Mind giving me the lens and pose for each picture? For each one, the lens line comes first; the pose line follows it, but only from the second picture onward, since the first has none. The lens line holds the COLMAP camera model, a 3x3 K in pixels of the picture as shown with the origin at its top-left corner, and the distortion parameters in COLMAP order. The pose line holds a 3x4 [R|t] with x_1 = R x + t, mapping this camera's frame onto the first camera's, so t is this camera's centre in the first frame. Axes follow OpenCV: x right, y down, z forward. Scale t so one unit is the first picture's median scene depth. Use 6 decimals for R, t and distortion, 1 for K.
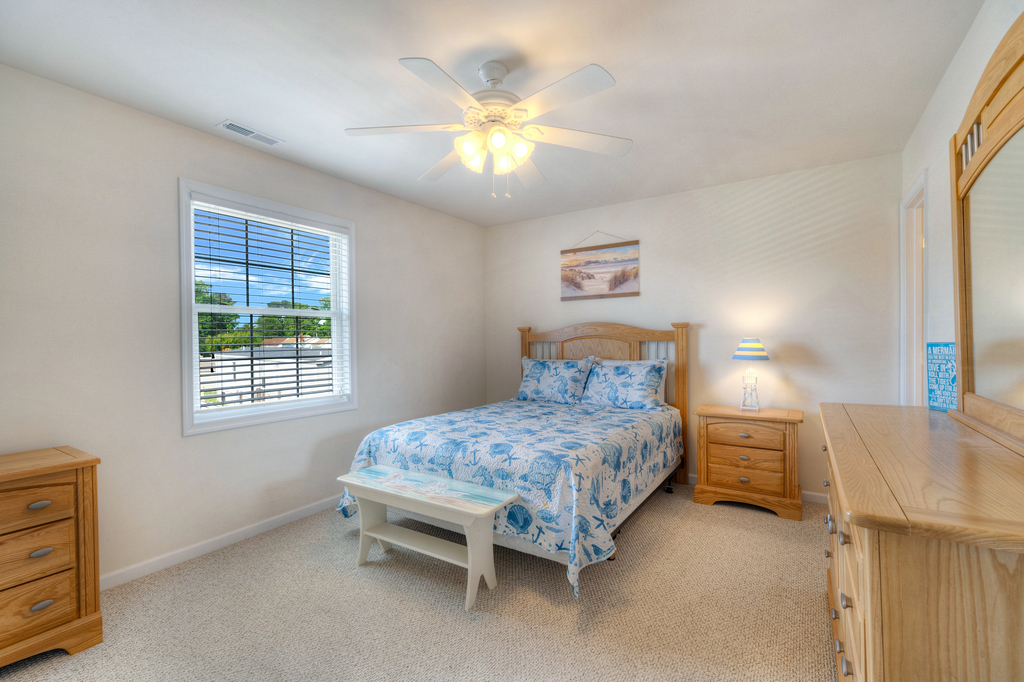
lens RADIAL K [[450.9, 0, 507.1], [0, 450.9, 338.8], [0, 0, 1]] dist [-0.002413, -0.000069]
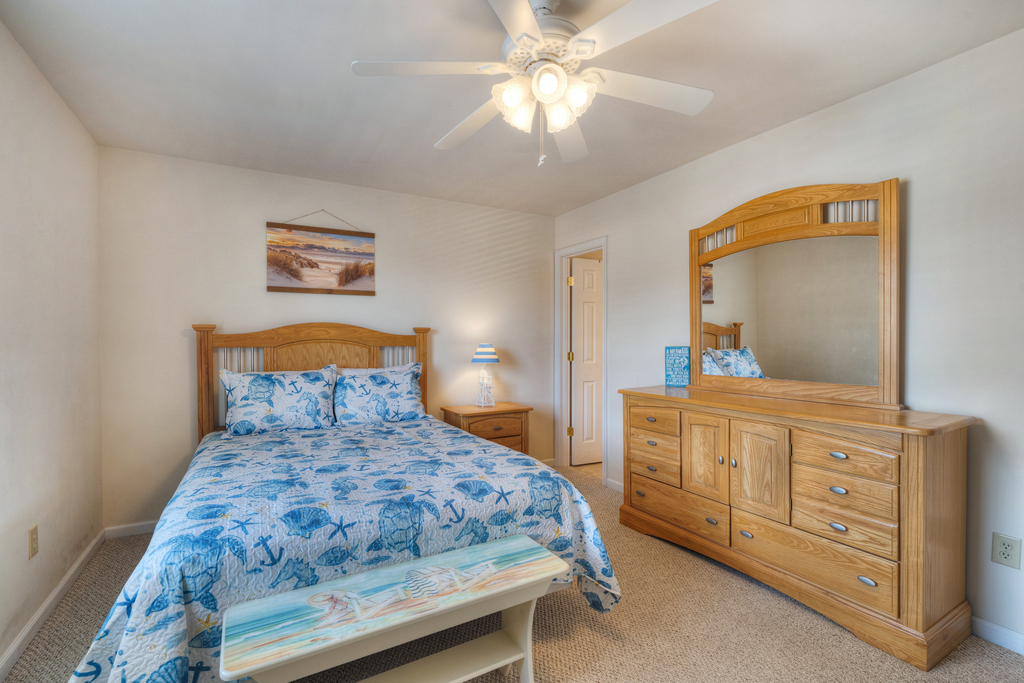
lens RADIAL K [[450.9, 0, 506.6], [0, 450.9, 343.5], [0, 0, 1]] dist [-0.002413, -0.000069]
pose [[0.462683, 0.006966, 0.886497, -0.397578], [-0.003439, 0.999976, -0.006063, 0.004483], [-0.886517, -0.000243, 0.462695, 0.367876]]
